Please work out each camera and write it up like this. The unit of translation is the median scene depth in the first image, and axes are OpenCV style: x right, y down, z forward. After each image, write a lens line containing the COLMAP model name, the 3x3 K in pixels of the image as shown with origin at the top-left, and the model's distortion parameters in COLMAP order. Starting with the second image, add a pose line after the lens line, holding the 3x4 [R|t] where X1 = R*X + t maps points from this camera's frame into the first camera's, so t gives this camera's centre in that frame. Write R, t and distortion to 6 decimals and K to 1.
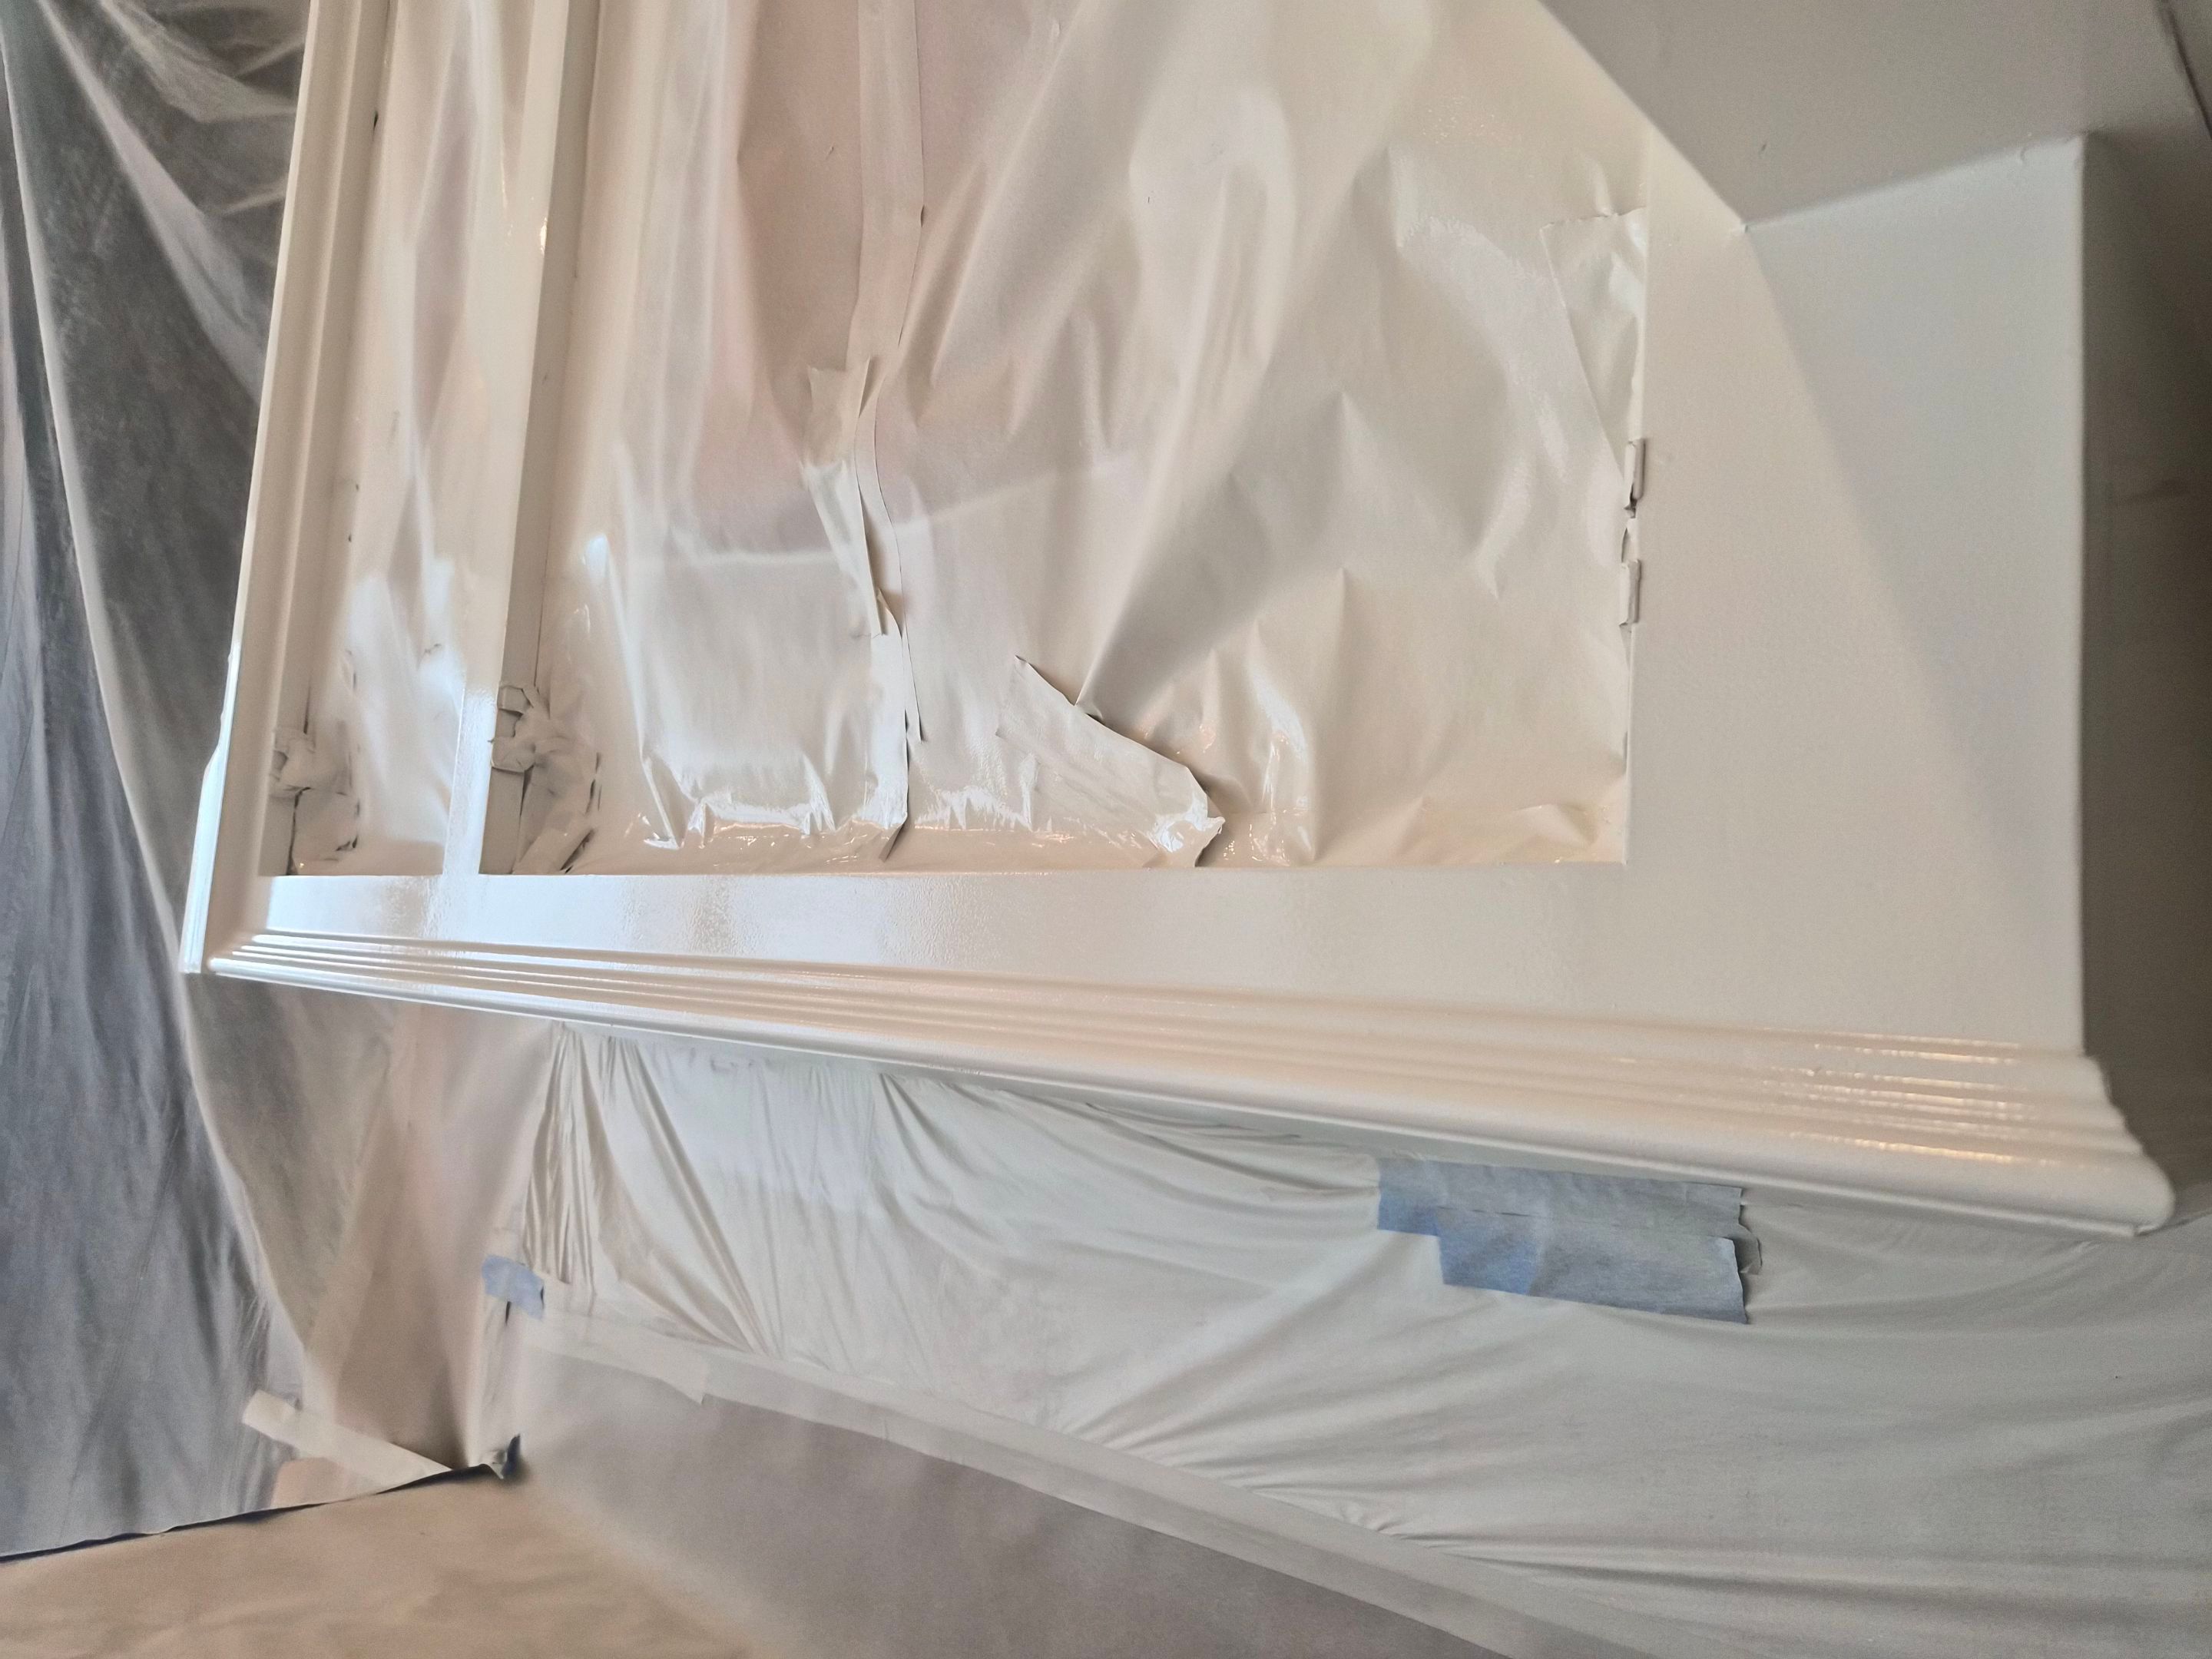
lens RADIAL K [[1486.0, 0, 1106.0], [0, 1486.0, 829.5], [0, 0, 1]] dist [0.061663, -0.041426]
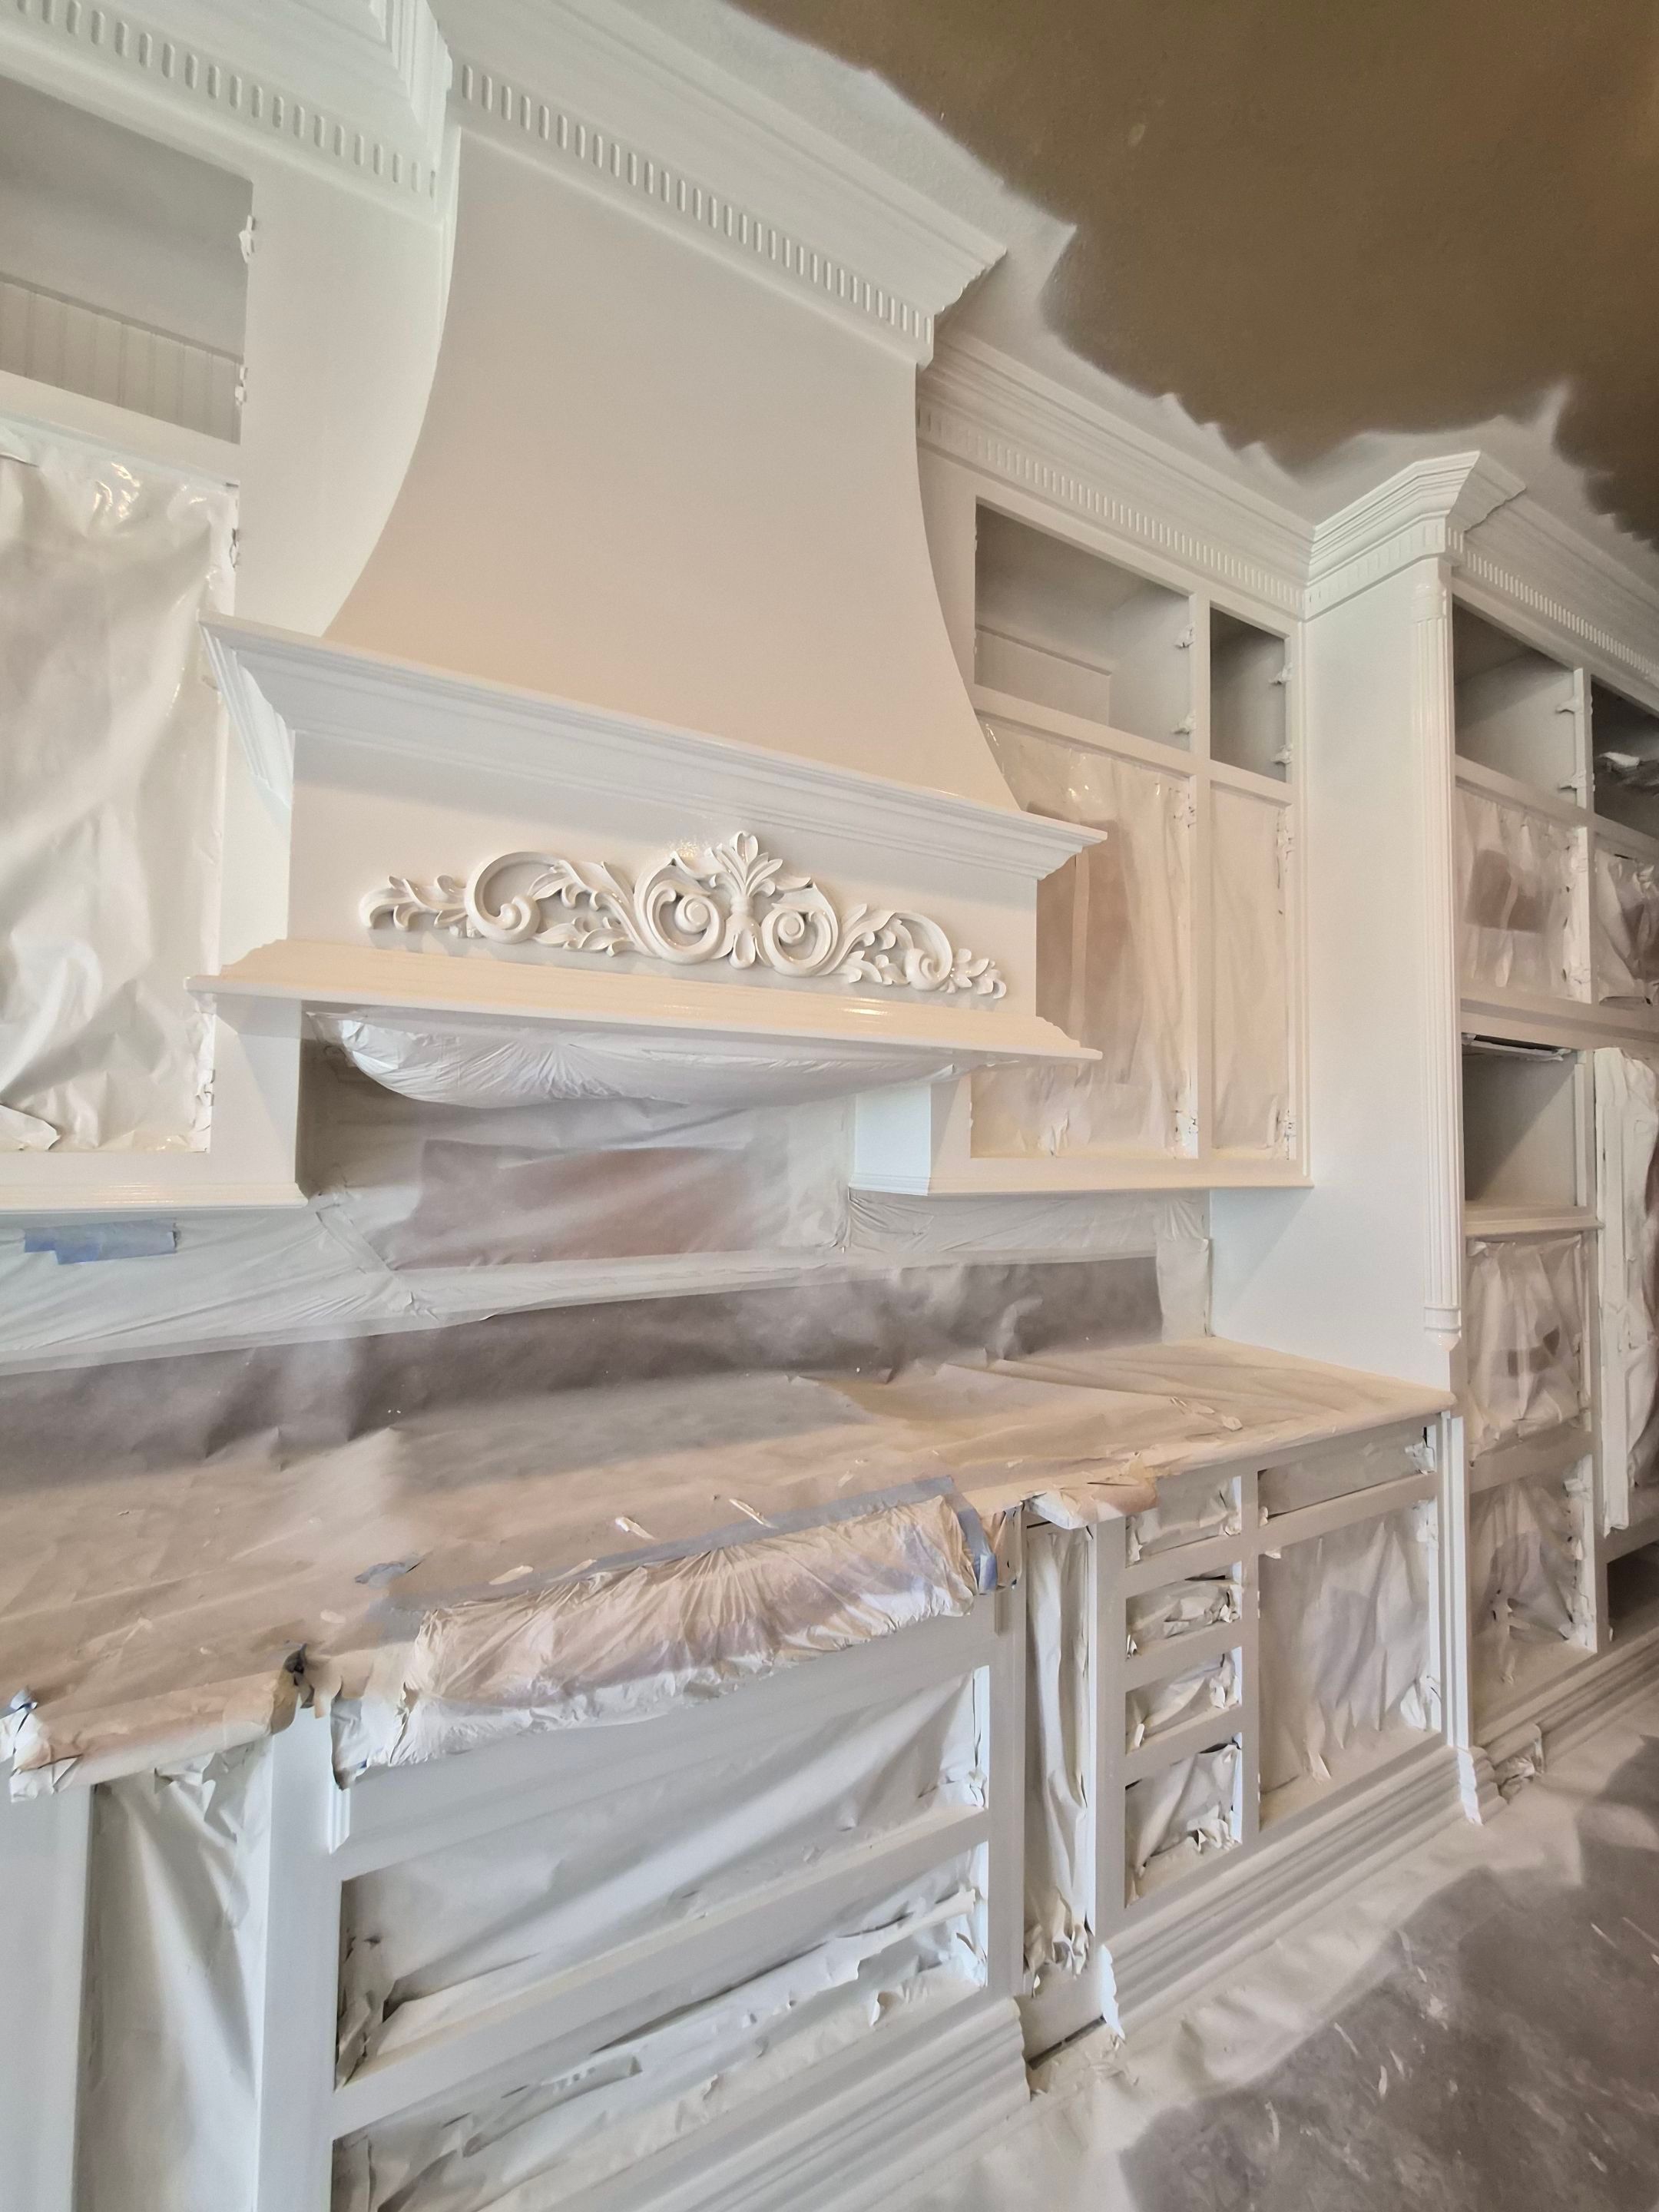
lens RADIAL K [[873.8, 0, 832.5], [0, 873.8, 1109.0], [0, 0, 1]] dist [-0.003816, 0.000228]
pose [[0.325956, -0.026269, 0.945020, -1.221262], [-0.090040, 0.994207, 0.058693, -0.340955], [-0.941087, -0.104221, 0.321703, -1.349275]]
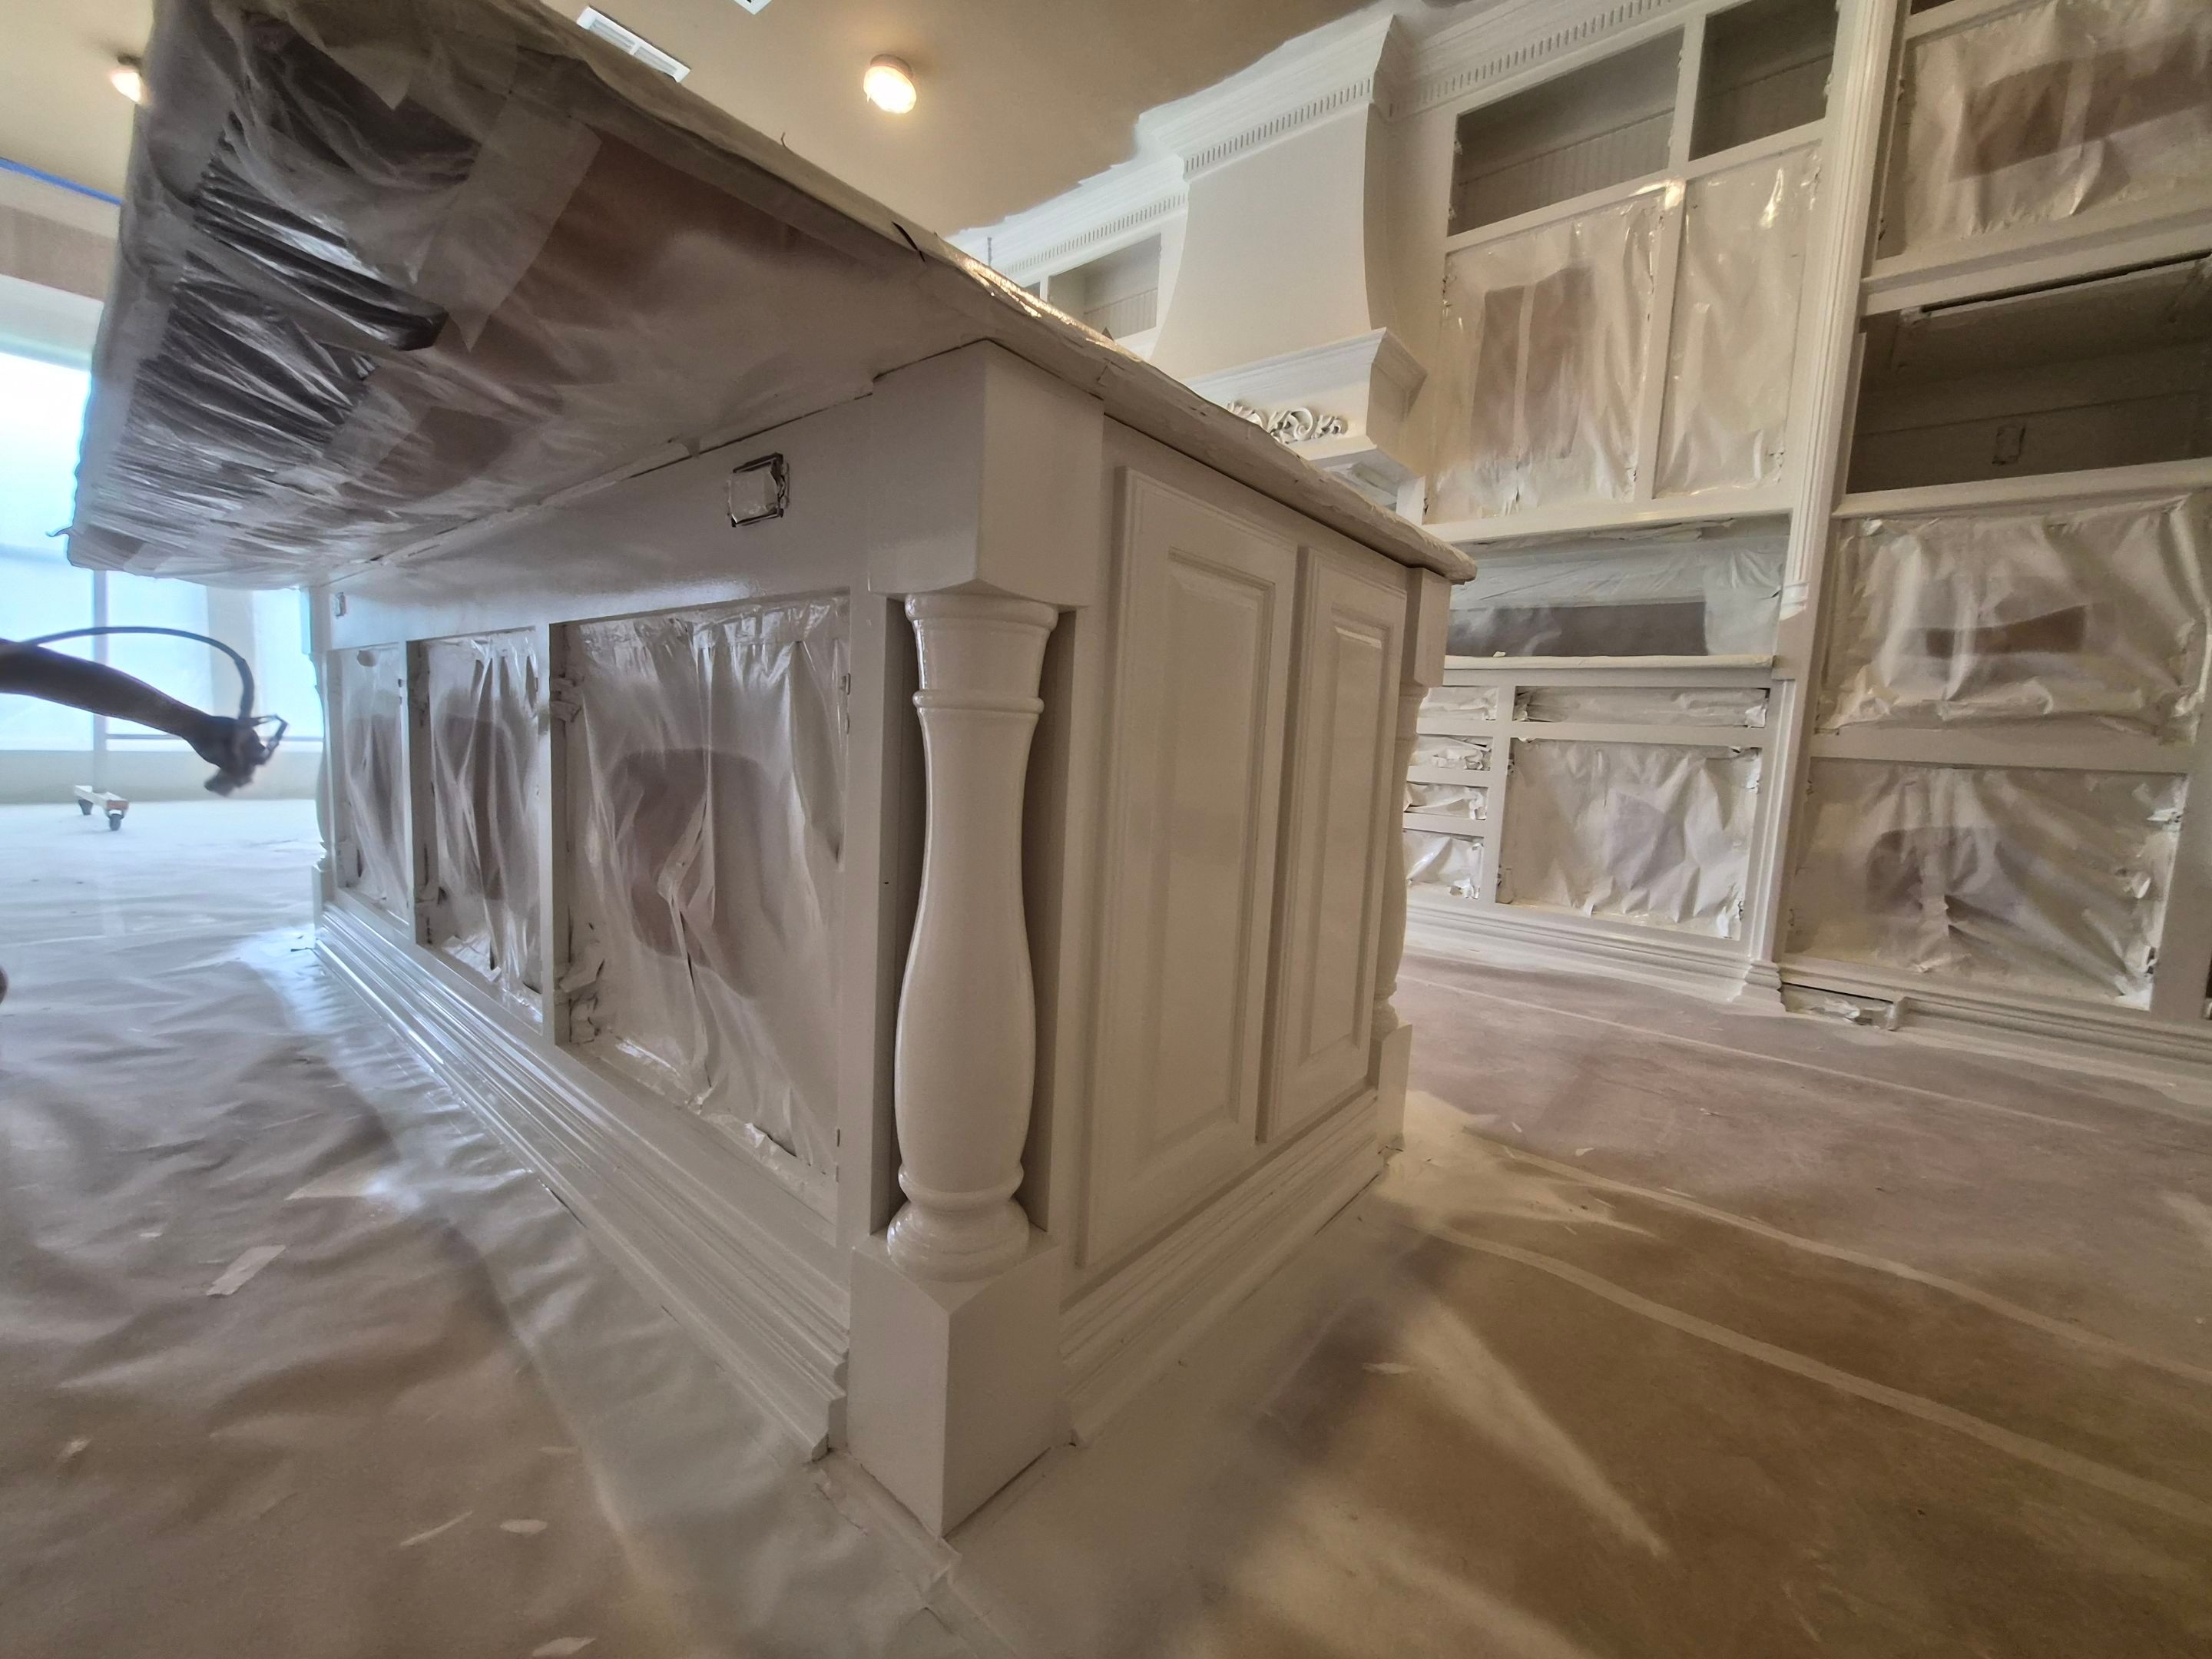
lens RADIAL K [[873.8, 0, 1114.8], [0, 873.8, 832.9], [0, 0, 1]] dist [-0.003816, 0.000228]
pose [[0.998038, -0.020966, 0.058992, -0.793085], [0.007729, 0.976311, 0.216232, 0.225390], [-0.062128, -0.215352, 0.974558, -4.282505]]
